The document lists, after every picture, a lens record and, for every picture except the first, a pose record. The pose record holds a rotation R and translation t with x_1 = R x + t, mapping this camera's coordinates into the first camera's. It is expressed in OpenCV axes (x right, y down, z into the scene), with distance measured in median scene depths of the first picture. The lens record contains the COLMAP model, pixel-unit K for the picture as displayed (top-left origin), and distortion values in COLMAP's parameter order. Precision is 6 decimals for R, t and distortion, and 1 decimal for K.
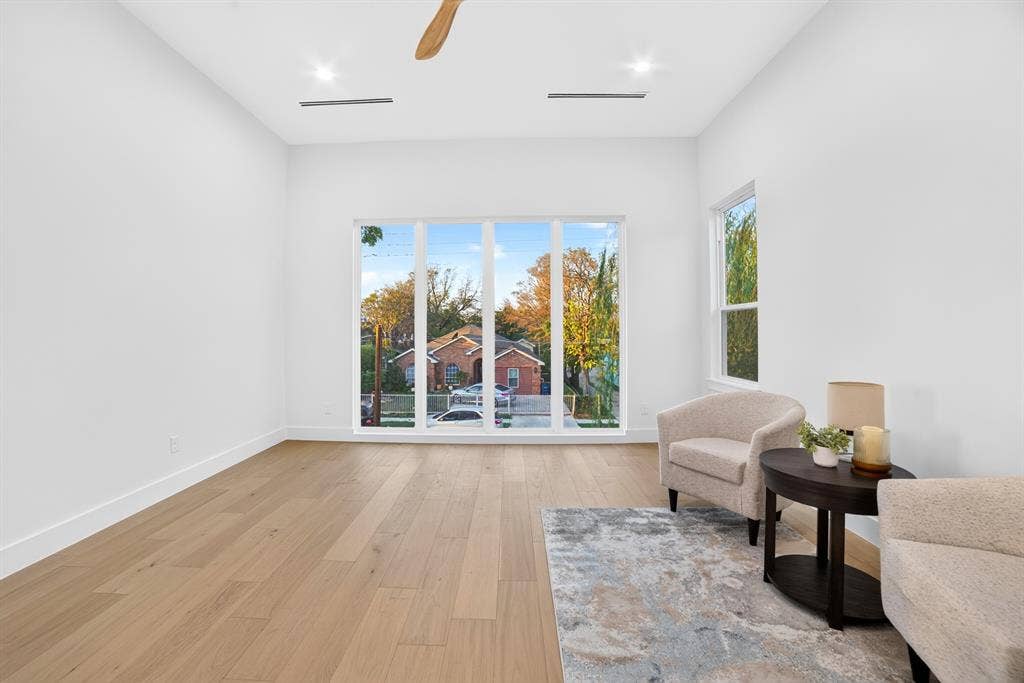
lens RADIAL K [[435.5, 0, 501.7], [0, 435.5, 328.9], [0, 0, 1]] dist [-0.100497, 0.037144]
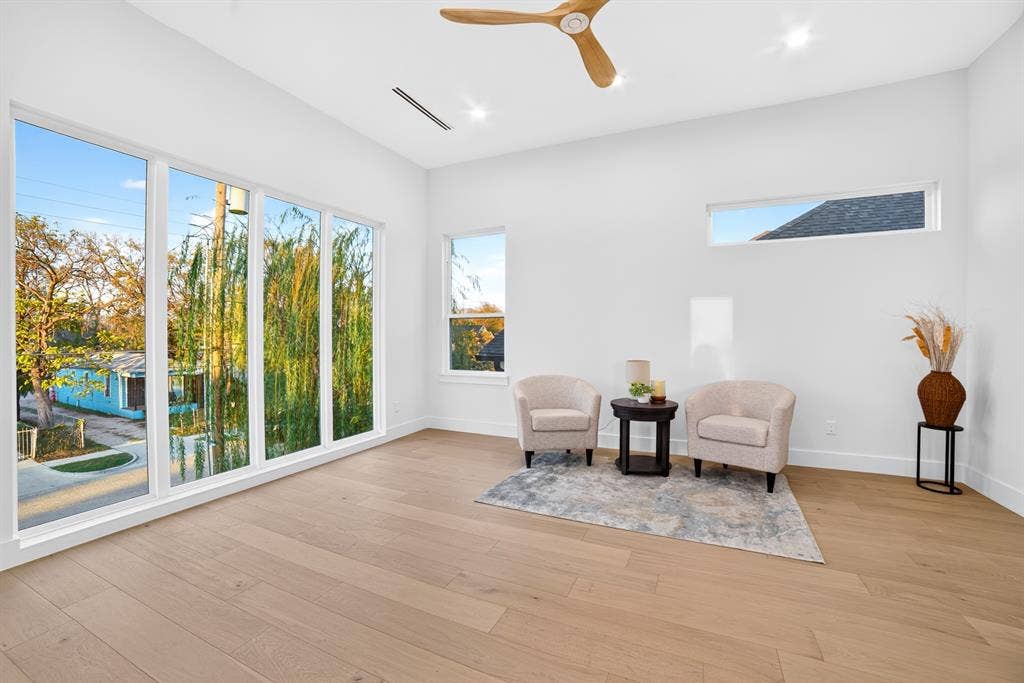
lens RADIAL K [[435.5, 0, 501.7], [0, 435.5, 328.9], [0, 0, 1]] dist [-0.100497, 0.037144]
pose [[0.399465, 0.009765, 0.916696, -0.977952], [-0.003592, 0.999952, -0.009086, 0.002024], [-0.916741, 0.000337, 0.399481, 0.582308]]
